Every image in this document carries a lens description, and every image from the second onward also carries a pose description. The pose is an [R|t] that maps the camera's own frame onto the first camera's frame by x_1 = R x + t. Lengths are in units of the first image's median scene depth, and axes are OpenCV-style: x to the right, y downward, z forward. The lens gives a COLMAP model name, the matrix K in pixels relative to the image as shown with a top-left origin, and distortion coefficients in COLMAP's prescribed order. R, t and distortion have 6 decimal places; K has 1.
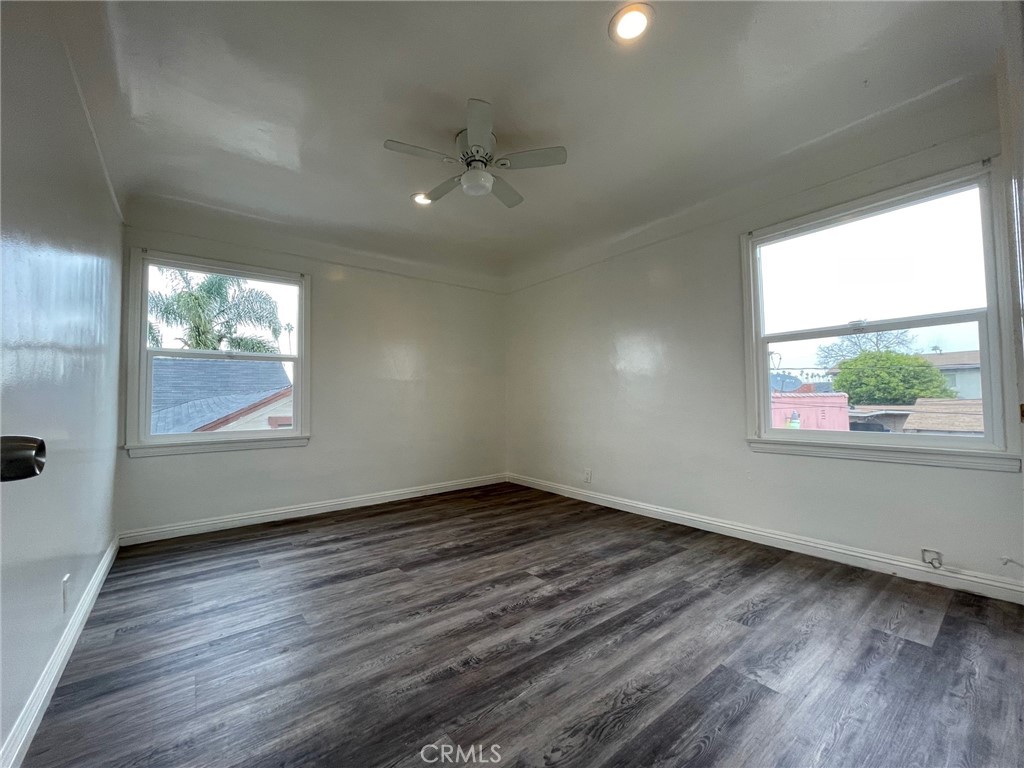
lens RADIAL K [[411.5, 0, 503.2], [0, 411.5, 386.8], [0, 0, 1]] dist [-0.003838, -0.000289]
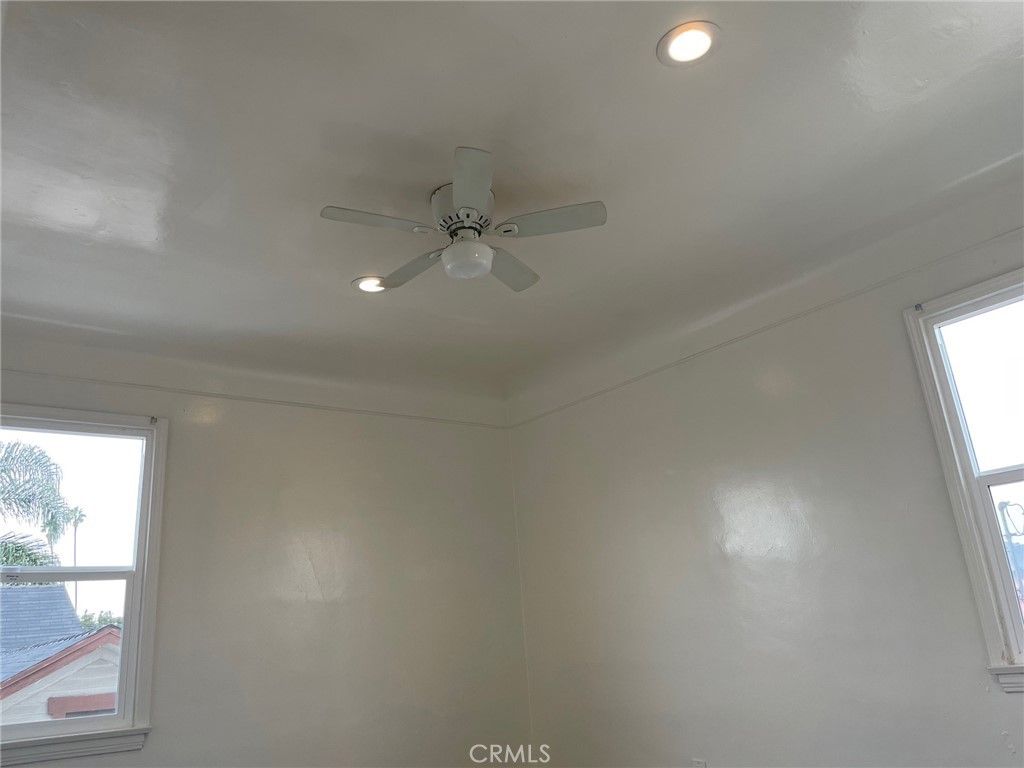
lens RADIAL K [[786.5, 0, 512.0], [0, 786.5, 384.0], [0, 0, 1]] dist [0.106704, -0.133052]
pose [[0.997447, -0.057968, 0.041692, -0.048816], [0.066996, 0.961742, -0.265637, 0.005871], [-0.024699, 0.267752, 0.963171, -0.088067]]
